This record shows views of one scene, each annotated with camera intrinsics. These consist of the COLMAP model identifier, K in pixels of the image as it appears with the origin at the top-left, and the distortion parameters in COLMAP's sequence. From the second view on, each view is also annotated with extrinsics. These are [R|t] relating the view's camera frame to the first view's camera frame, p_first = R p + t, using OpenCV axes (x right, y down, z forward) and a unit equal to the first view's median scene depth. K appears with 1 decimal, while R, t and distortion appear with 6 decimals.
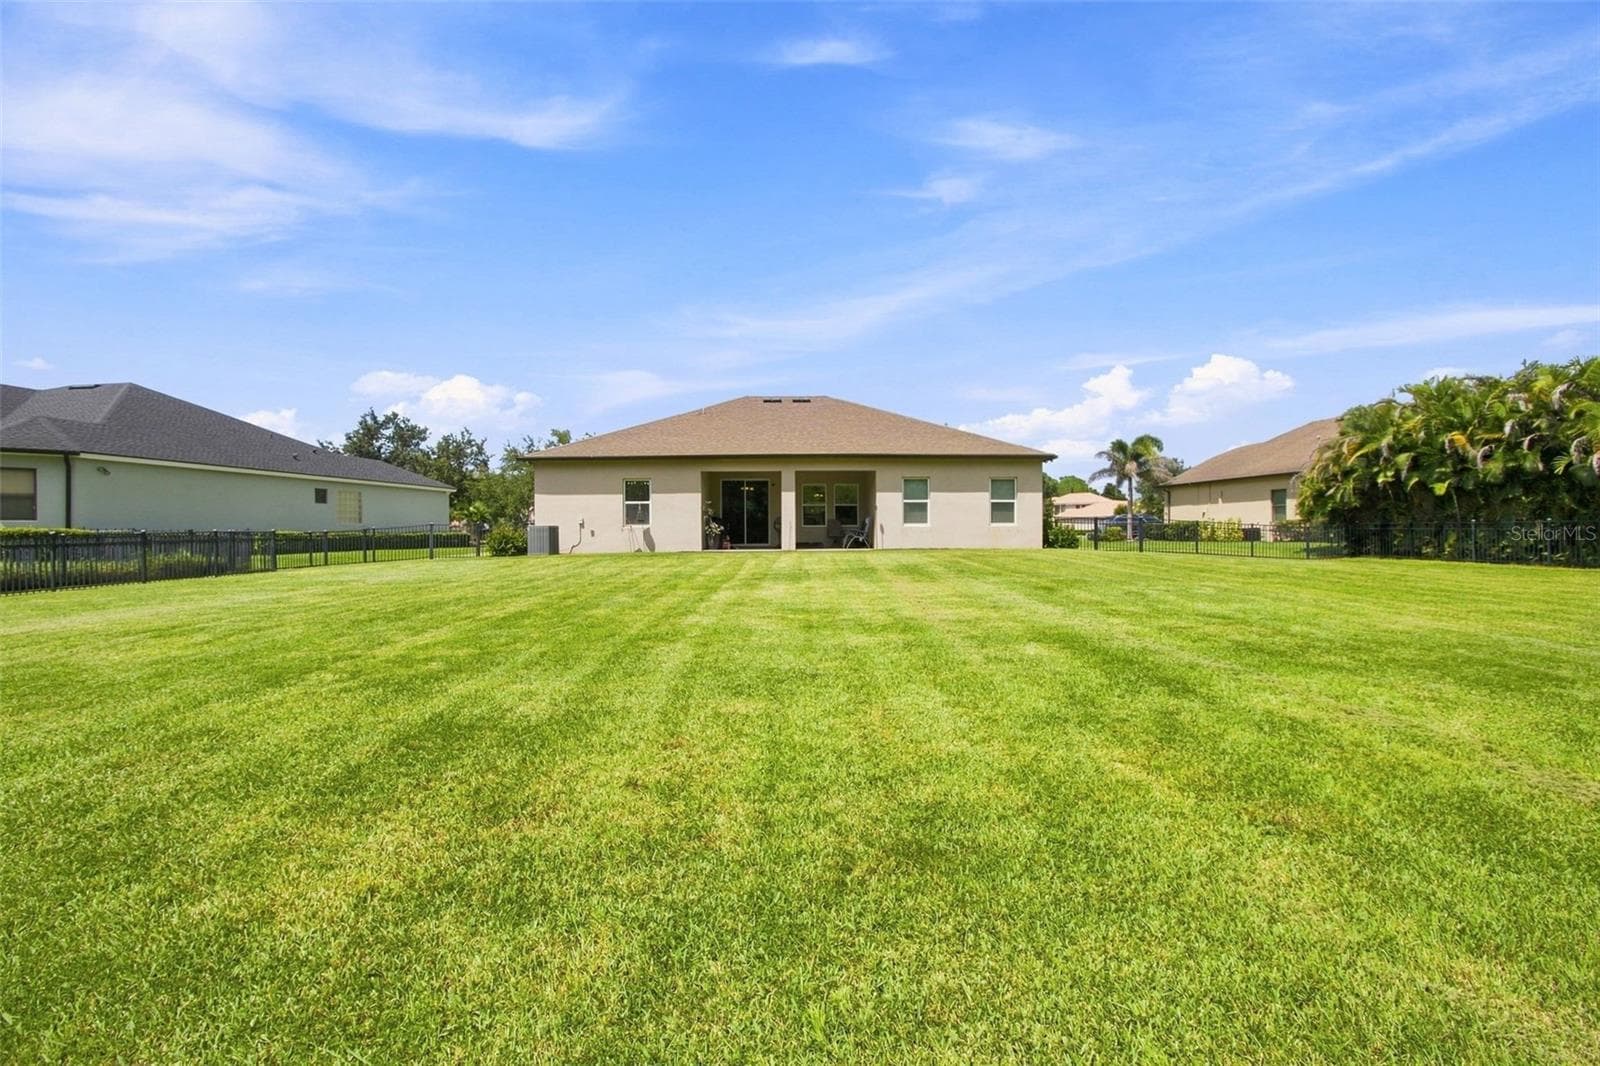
lens RADIAL K [[710.1, 0, 800.0], [0, 710.1, 533.0], [0, 0, 1]] dist [-0.029270, -0.000068]
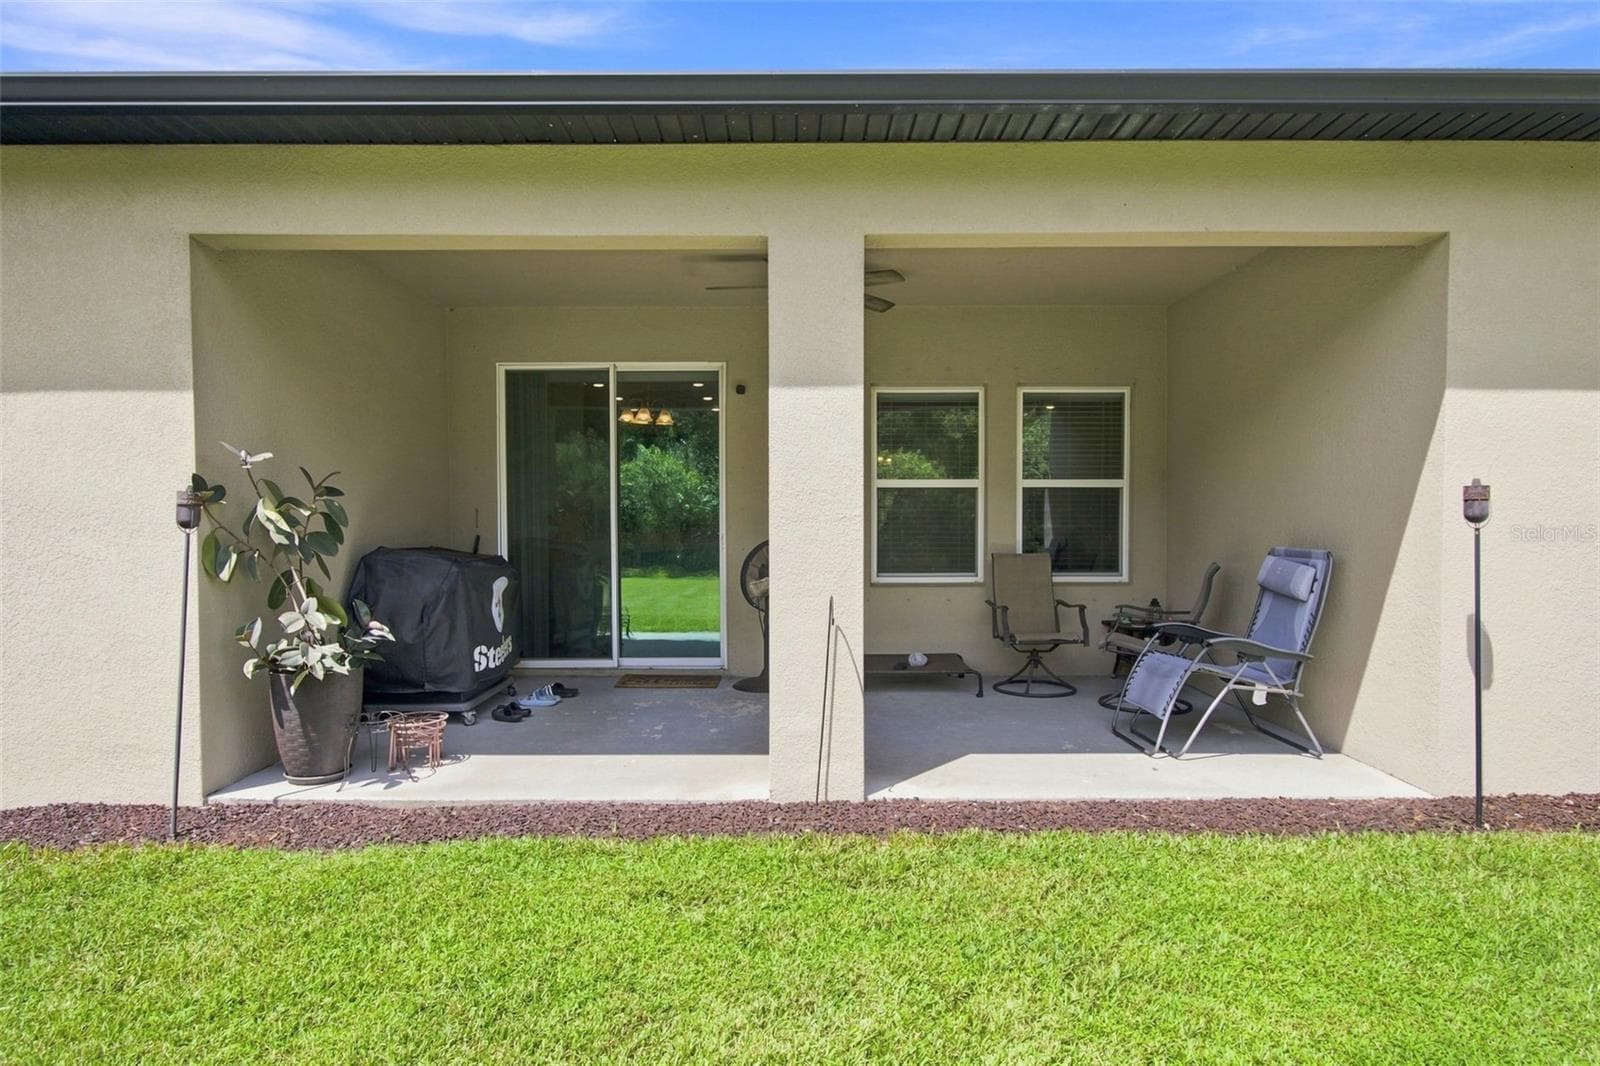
lens RADIAL K [[652.0, 0, 800.0], [0, 652.0, 533.0], [0, 0, 1]] dist [-0.001202, -0.000042]
pose [[0.999892, 0.004549, -0.014002, -0.017528], [-0.004192, 0.999668, 0.025429, -0.031582], [0.014113, -0.025367, 0.999579, 0.861808]]
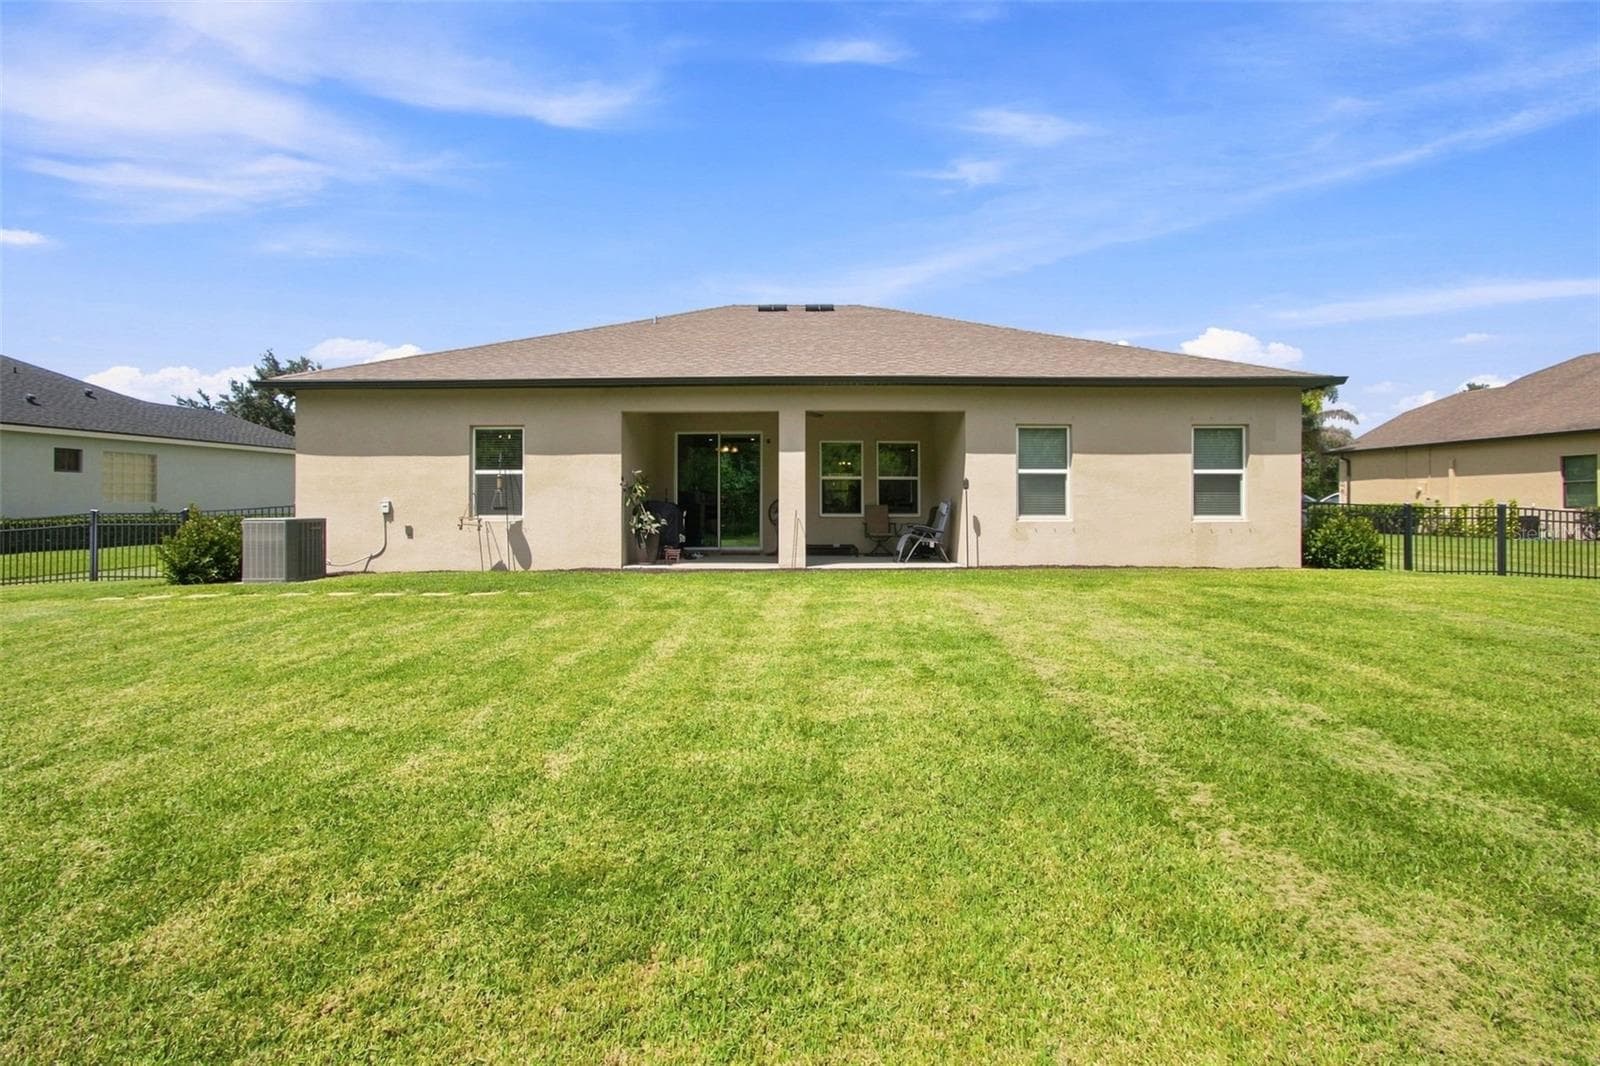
lens RADIAL K [[719.1, 0, 796.7], [0, 719.1, 499.4], [0, 0, 1]] dist [0.001556, 0.000418]
pose [[0.999256, 0.005051, -0.038242, 0.006780], [-0.005427, 0.999938, -0.009731, -0.018824], [0.038190, 0.009931, 0.999221, 0.478626]]
